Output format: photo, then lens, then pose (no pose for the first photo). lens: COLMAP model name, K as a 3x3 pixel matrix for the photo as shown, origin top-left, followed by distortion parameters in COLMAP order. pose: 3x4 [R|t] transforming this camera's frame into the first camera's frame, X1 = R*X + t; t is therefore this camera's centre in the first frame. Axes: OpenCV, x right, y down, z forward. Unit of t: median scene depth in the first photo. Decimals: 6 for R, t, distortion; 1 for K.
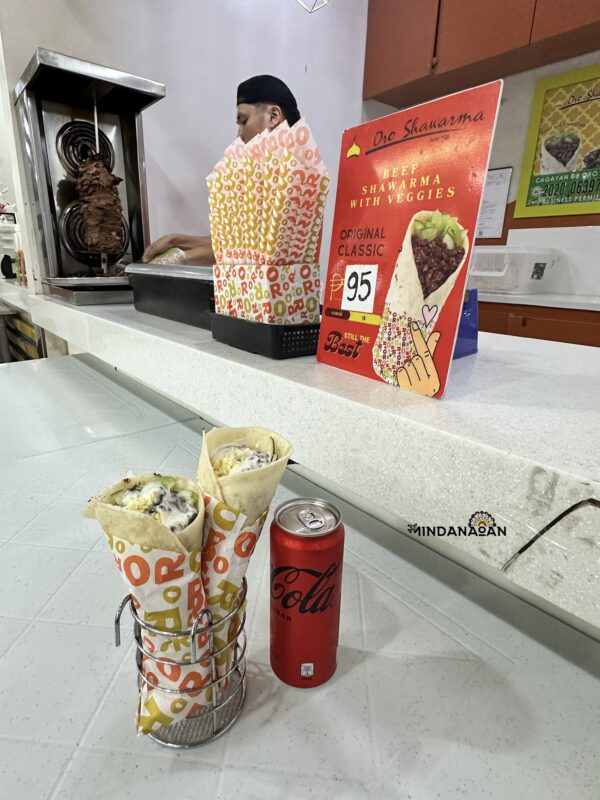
lens RADIAL K [[441.8, 0, 297.1], [0, 441.8, 400.4], [0, 0, 1]] dist [-0.003677, -0.000507]
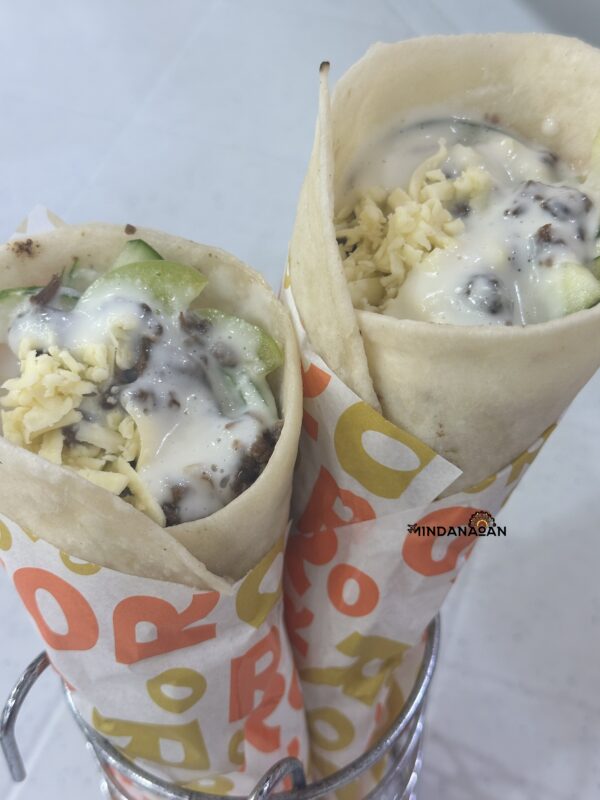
lens RADIAL K [[1162.8, 0, 303.2], [0, 1162.8, 400.2], [0, 0, 1]] dist [0.106200, 0.000000]
pose [[0.957073, 0.184326, -0.223685, -0.058937], [-0.031031, 0.832461, 0.553214, -0.137344], [0.288181, -0.522525, 0.802446, 0.457998]]
